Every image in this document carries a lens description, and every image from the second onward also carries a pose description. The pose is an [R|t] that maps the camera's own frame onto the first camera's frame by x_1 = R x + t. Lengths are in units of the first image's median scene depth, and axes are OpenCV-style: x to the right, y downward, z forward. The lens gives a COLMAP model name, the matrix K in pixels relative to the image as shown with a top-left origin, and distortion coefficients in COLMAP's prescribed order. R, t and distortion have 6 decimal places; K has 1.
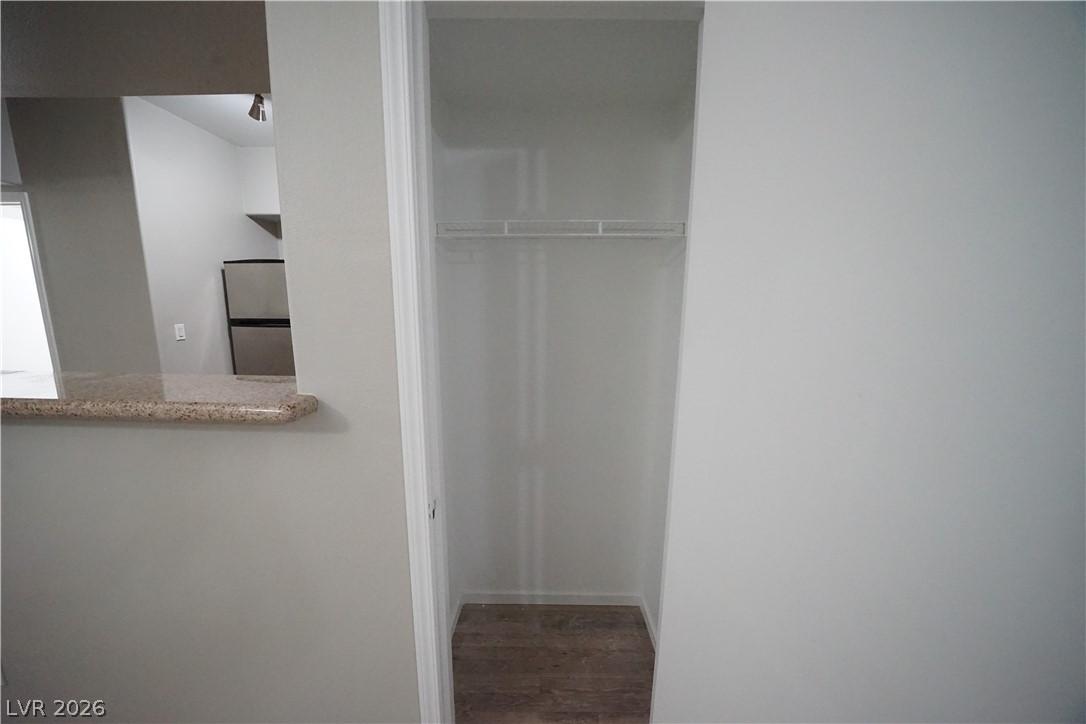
lens RADIAL K [[376.8, 0, 541.9], [0, 376.8, 364.1], [0, 0, 1]] dist [-0.022611, 0.000651]
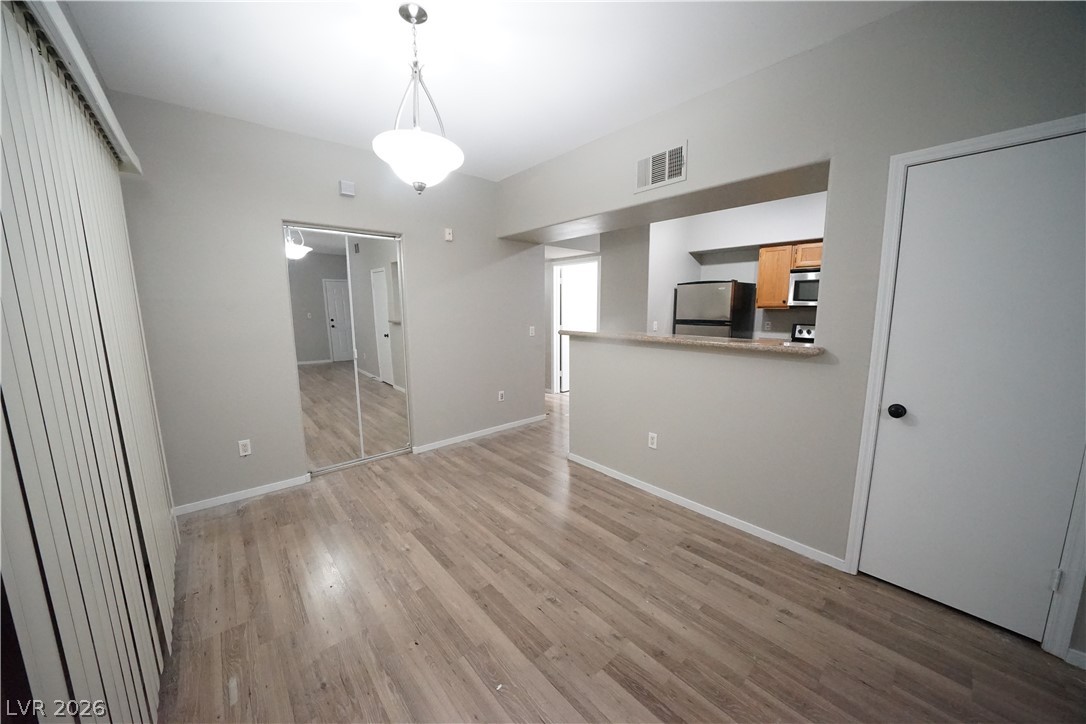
lens RADIAL K [[376.8, 0, 540.2], [0, 376.8, 361.6], [0, 0, 1]] dist [-0.022611, 0.000651]
pose [[0.664365, 0.092030, -0.741721, -0.014100], [-0.109714, 0.993648, 0.025016, 0.083509], [0.739312, 0.064757, 0.670242, -0.513344]]
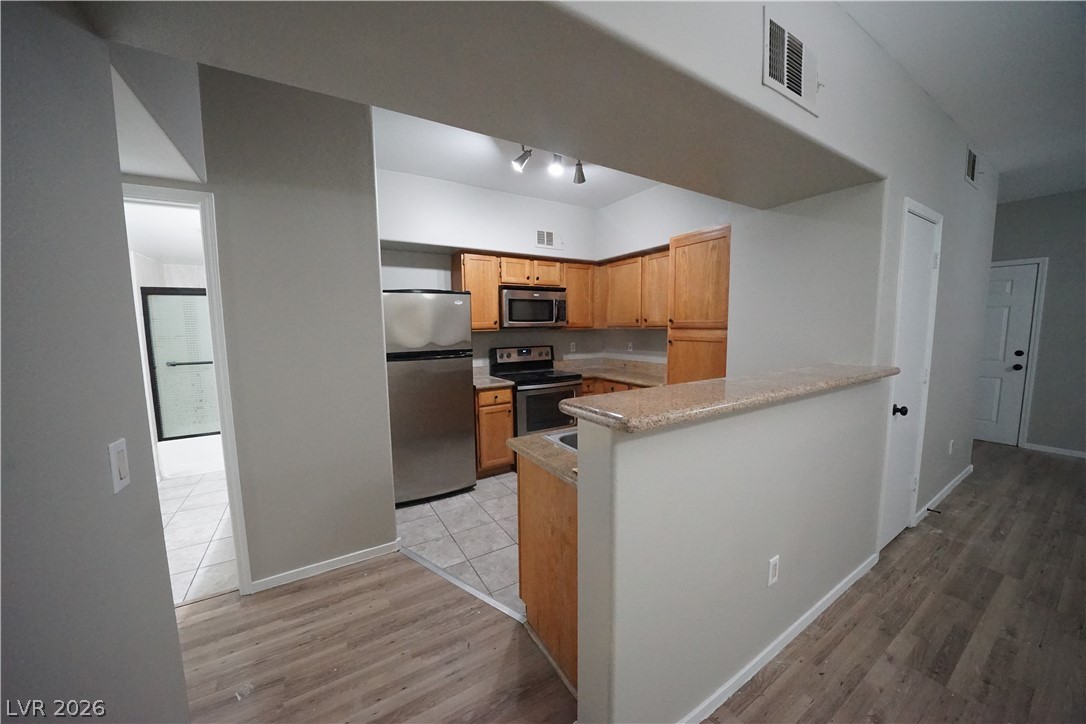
lens RADIAL K [[376.8, 0, 539.7], [0, 376.8, 365.5], [0, 0, 1]] dist [-0.022611, 0.000651]
pose [[0.848059, -0.080608, 0.523735, -1.007079], [0.109594, 0.993674, -0.024525, -0.029911], [-0.518445, 0.078197, 0.851528, 0.028017]]
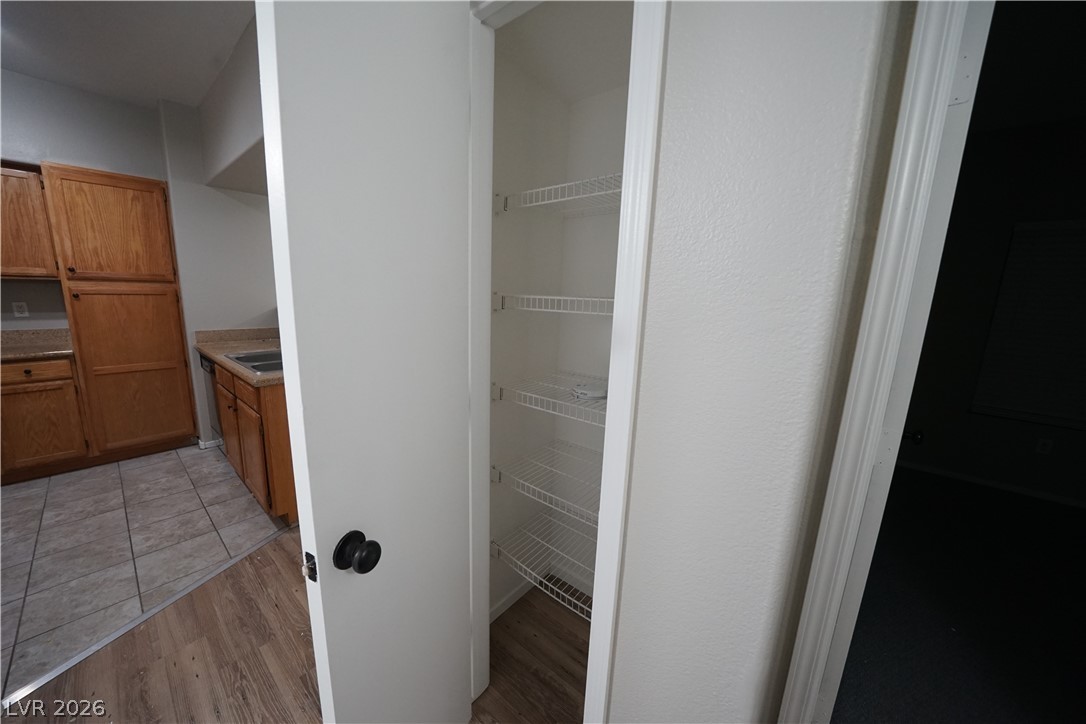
lens RADIAL K [[376.8, 0, 539.4], [0, 376.8, 362.8], [0, 0, 1]] dist [-0.022611, 0.000651]
pose [[-0.776484, -0.148628, 0.612358, -1.501103], [0.061714, 0.949177, 0.308634, -0.126283], [-0.627108, 0.277441, -0.727848, 0.700997]]
